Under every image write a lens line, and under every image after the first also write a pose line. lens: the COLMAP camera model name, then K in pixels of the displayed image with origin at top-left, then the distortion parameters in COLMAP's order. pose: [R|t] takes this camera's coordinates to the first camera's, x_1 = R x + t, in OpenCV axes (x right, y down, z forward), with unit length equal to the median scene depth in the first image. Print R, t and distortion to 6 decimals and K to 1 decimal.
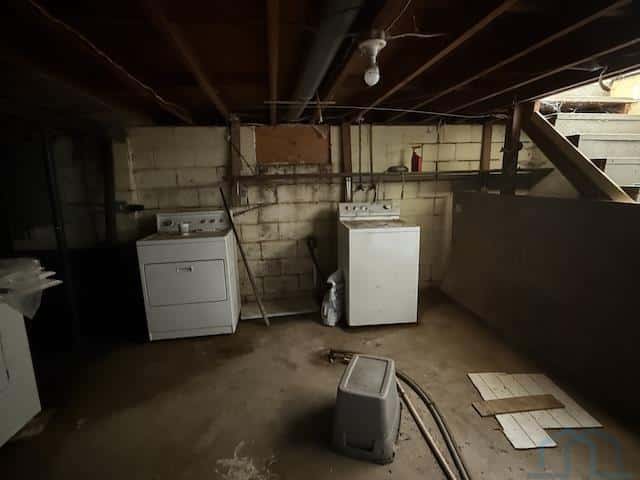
lens RADIAL K [[326.3, 0, 320.0], [0, 326.3, 240.0], [0, 0, 1]] dist [-0.004873, -0.001493]
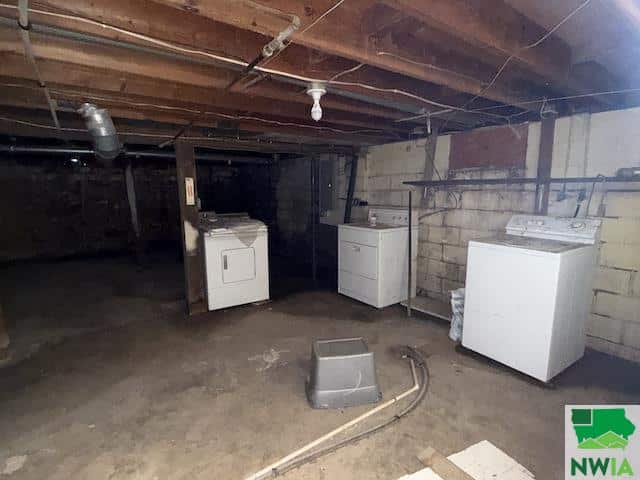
lens RADIAL K [[326.3, 0, 320.0], [0, 326.3, 240.0], [0, 0, 1]] dist [-0.004873, -0.001493]
pose [[0.467613, 0.162164, -0.868931, 0.560561], [-0.167039, 0.981527, 0.093286, -0.039732], [0.868007, 0.101524, 0.486062, 0.151786]]
